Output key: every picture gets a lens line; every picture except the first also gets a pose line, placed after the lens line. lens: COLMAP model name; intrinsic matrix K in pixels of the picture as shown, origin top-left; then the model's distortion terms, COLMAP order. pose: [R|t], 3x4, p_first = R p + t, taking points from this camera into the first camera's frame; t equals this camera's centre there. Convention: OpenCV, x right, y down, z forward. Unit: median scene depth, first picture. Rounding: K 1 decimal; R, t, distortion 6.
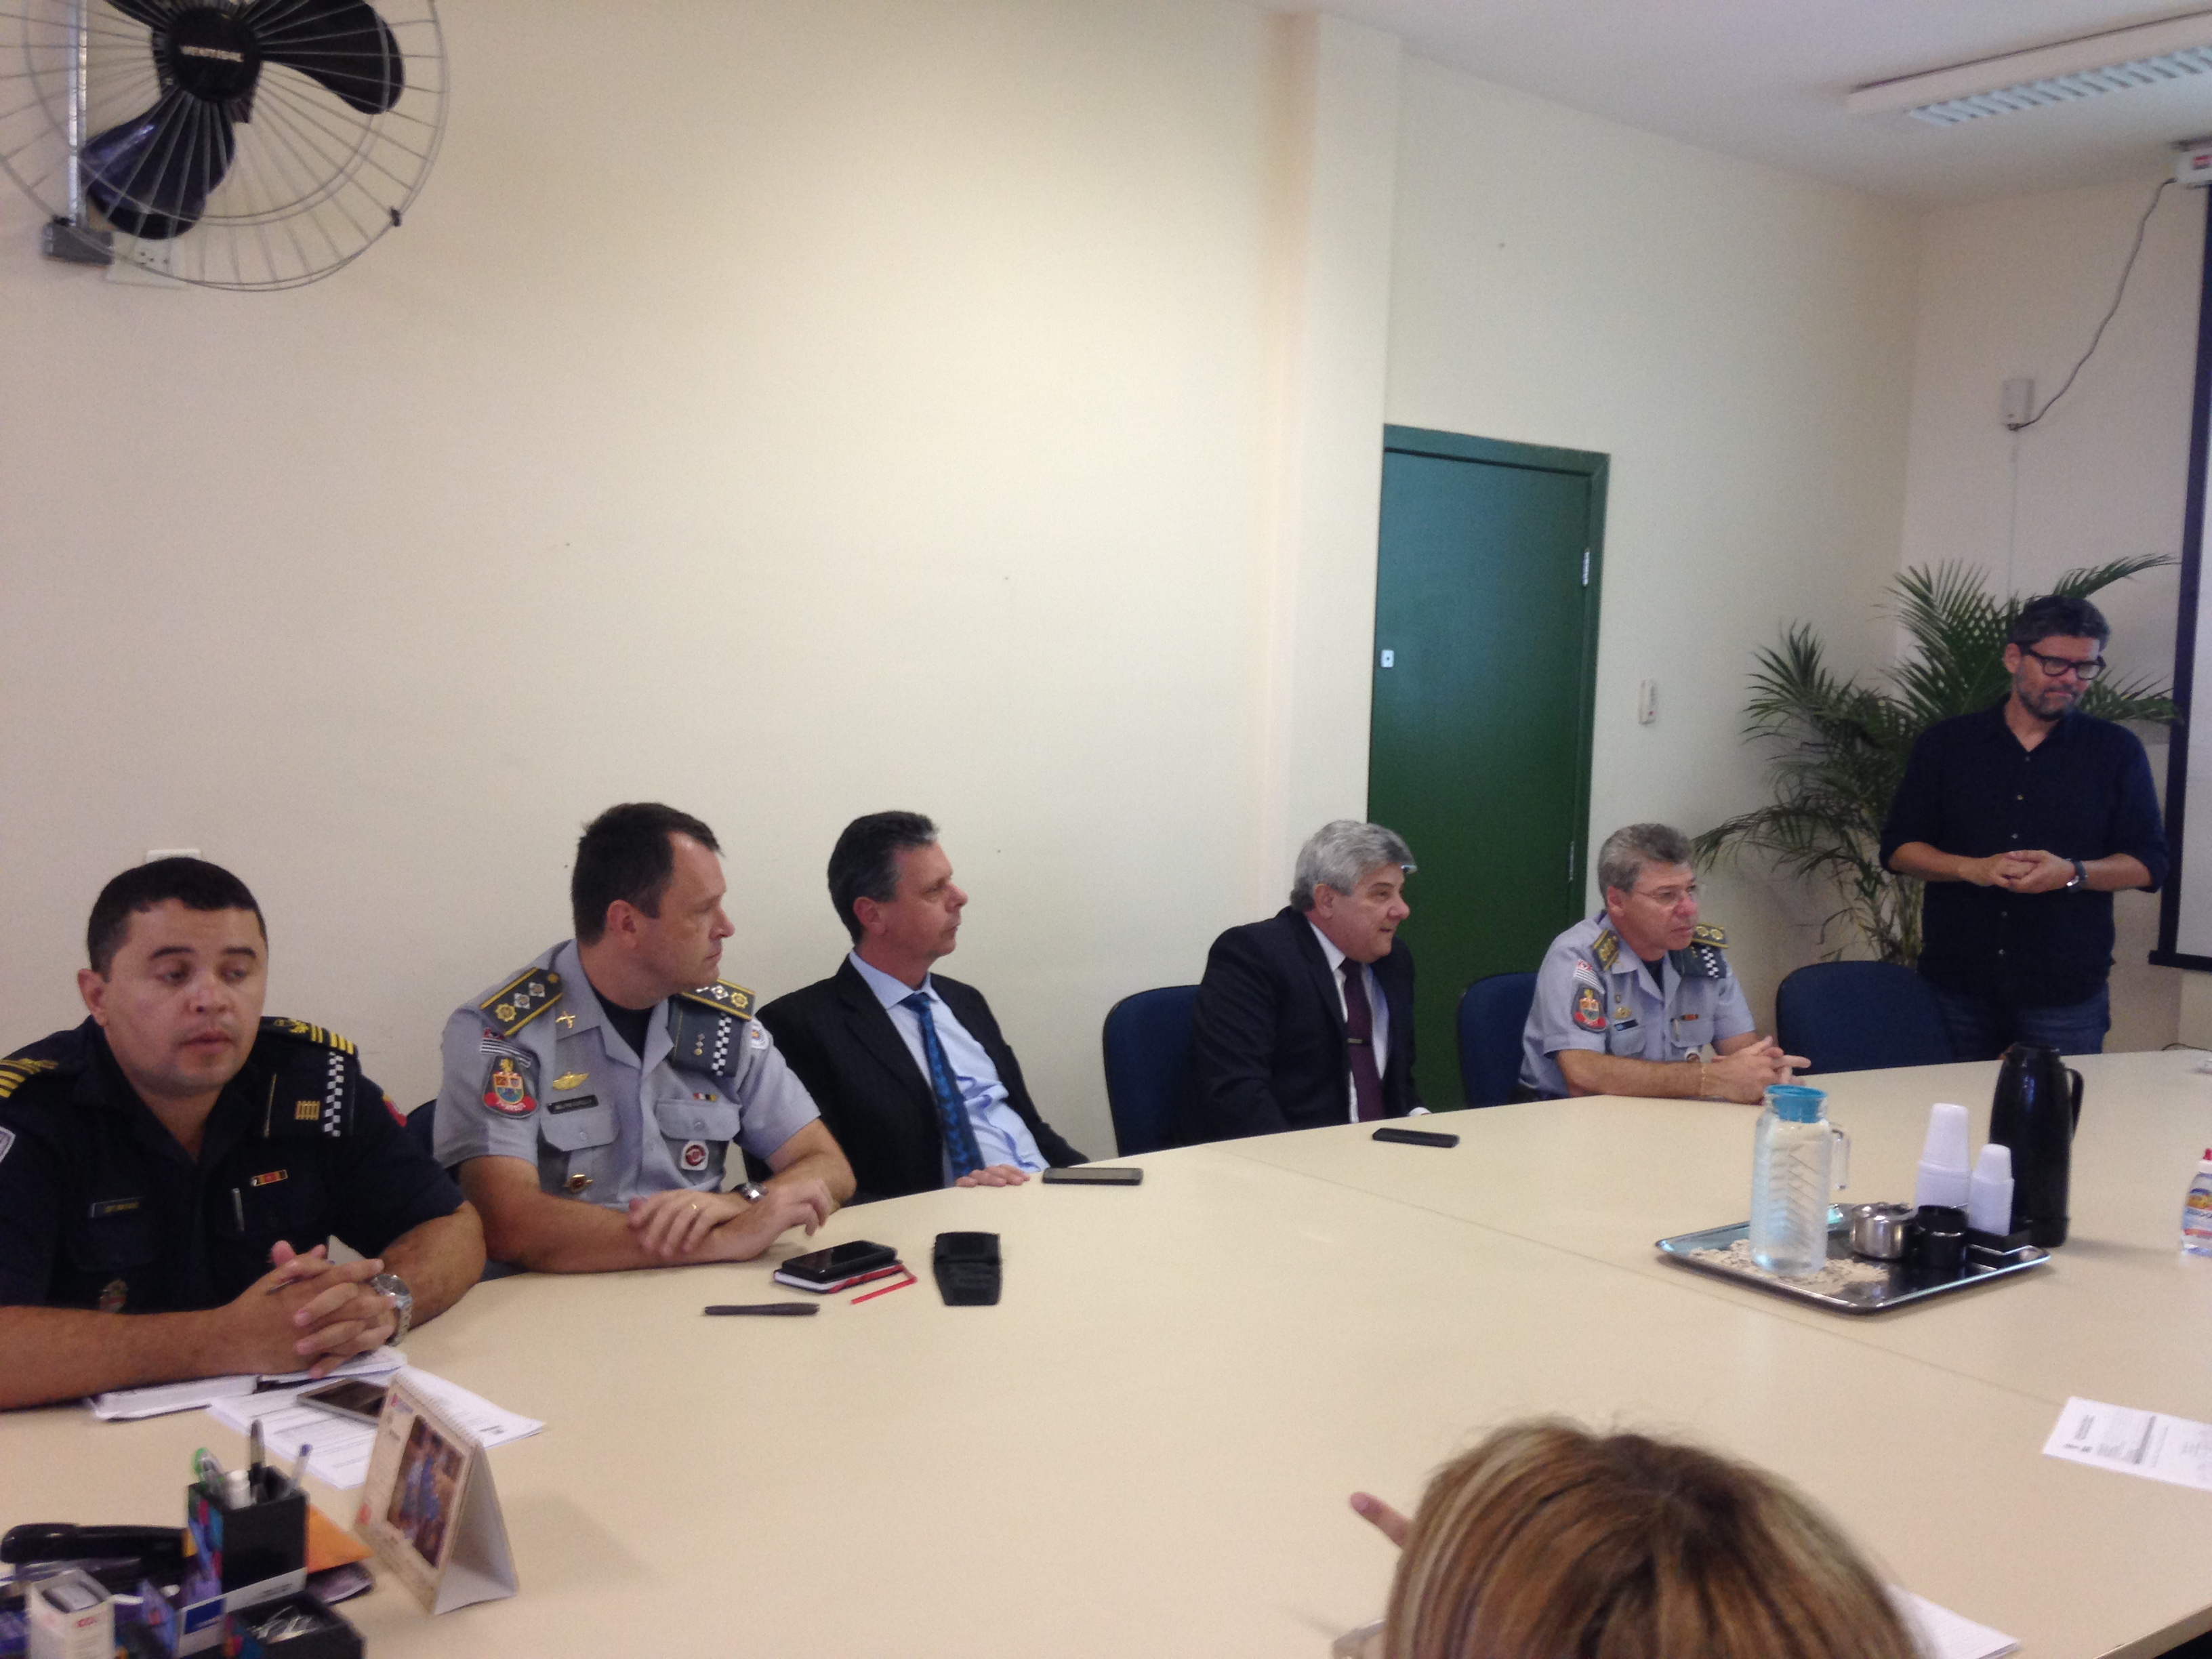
lens RADIAL K [[2049.0, 0, 1106.0], [0, 2049.0, 829.5], [0, 0, 1]] dist [0.005340, -0.015204]
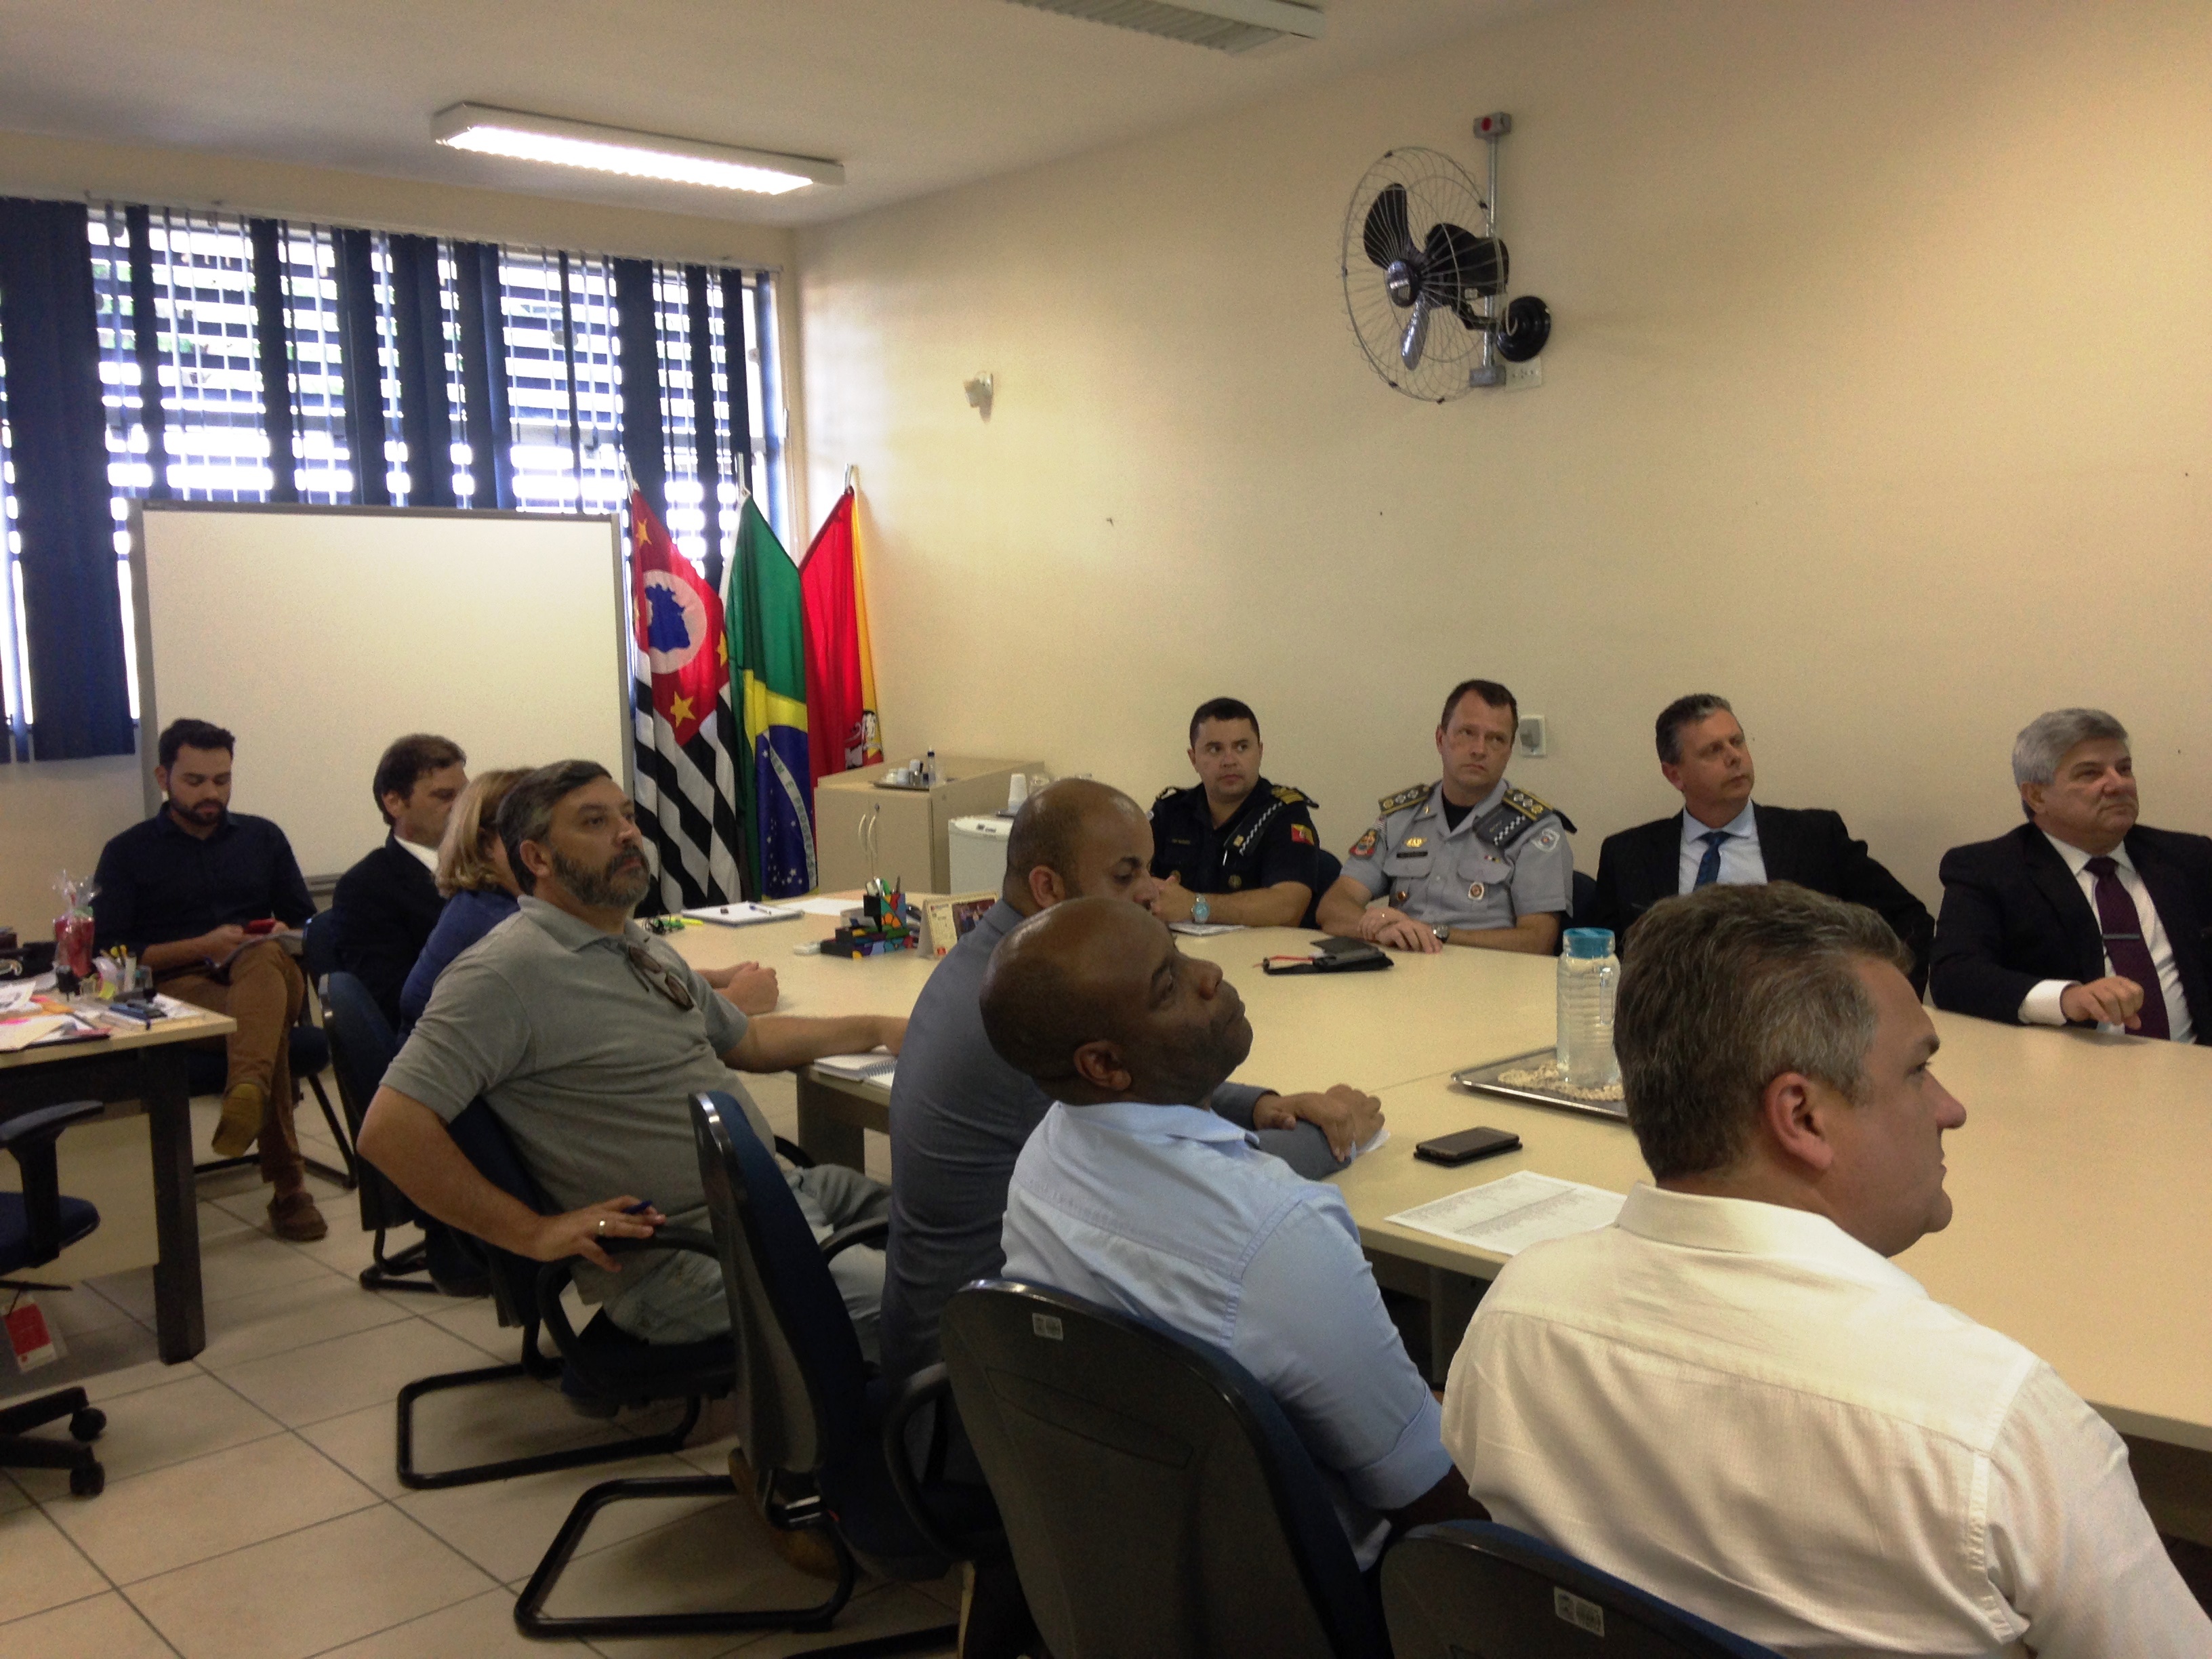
lens RADIAL K [[2049.0, 0, 1106.0], [0, 2049.0, 829.5], [0, 0, 1]] dist [0.005340, -0.015204]
pose [[-0.115701, 0.066293, -0.991069, 1.424162], [-0.039037, 0.996696, 0.071227, 0.002881], [0.992517, 0.046930, -0.112730, 0.894378]]
